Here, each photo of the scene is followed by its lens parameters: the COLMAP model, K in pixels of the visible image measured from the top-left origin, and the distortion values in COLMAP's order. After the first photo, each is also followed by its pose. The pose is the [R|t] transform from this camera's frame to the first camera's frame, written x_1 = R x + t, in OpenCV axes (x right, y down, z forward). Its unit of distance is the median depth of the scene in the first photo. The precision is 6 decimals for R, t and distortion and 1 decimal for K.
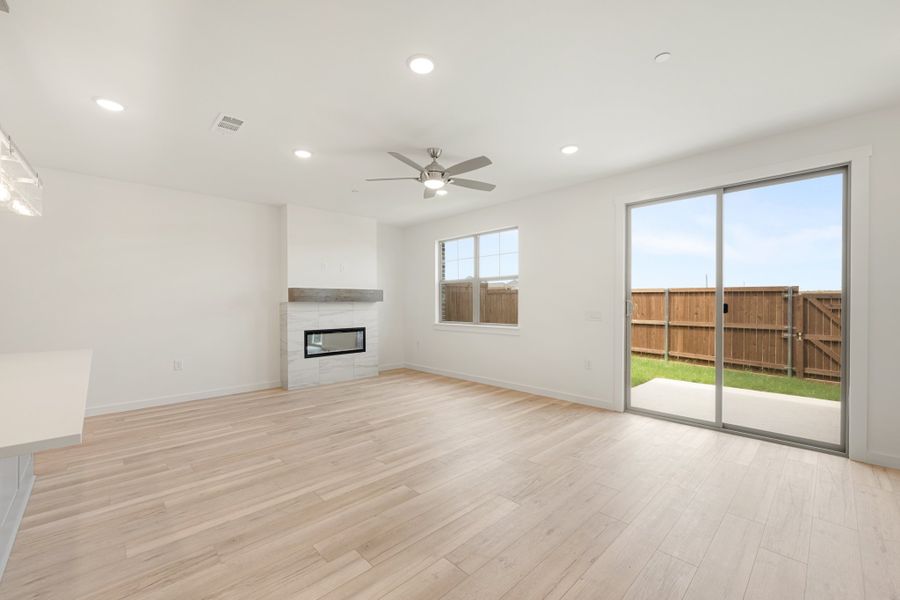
lens RADIAL K [[362.0, 0, 448.2], [0, 362.0, 315.3], [0, 0, 1]] dist [-0.001224, 0.000956]
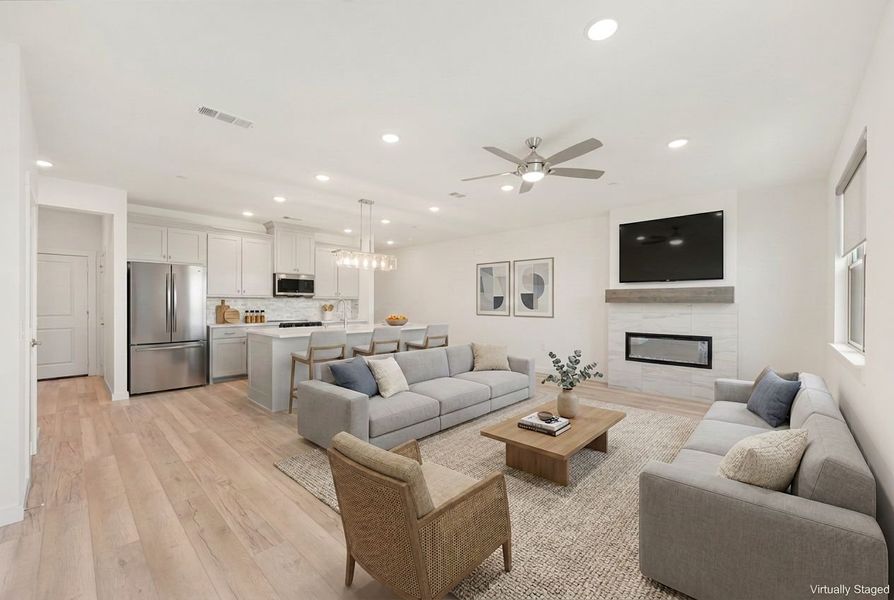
lens RADIAL K [[357.6, 0, 449.5], [0, 357.6, 305.5], [0, 0, 1]] dist [0.000757, 0.000264]
pose [[0.066298, 0.009850, -0.997751, 0.746233], [-0.038972, 0.999214, 0.007275, -0.024320], [0.997038, 0.038402, 0.066630, 0.625465]]
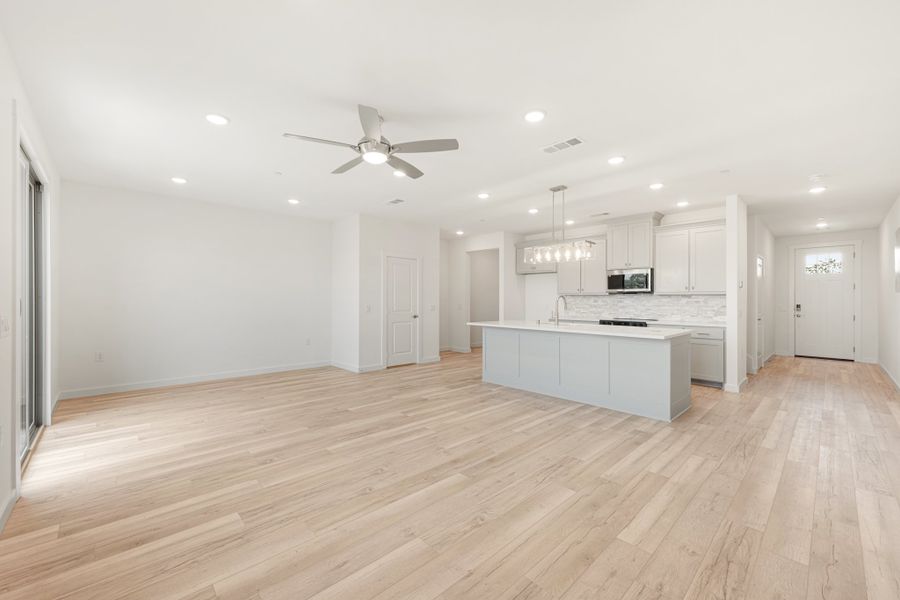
lens RADIAL K [[362.0, 0, 445.8], [0, 362.0, 308.1], [0, 0, 1]] dist [-0.001224, 0.000956]
pose [[-0.999943, 0.000480, 0.010700, -0.185318], [0.001103, 0.998296, 0.058350, -0.054328], [-0.010654, 0.058359, -0.998239, 1.597165]]
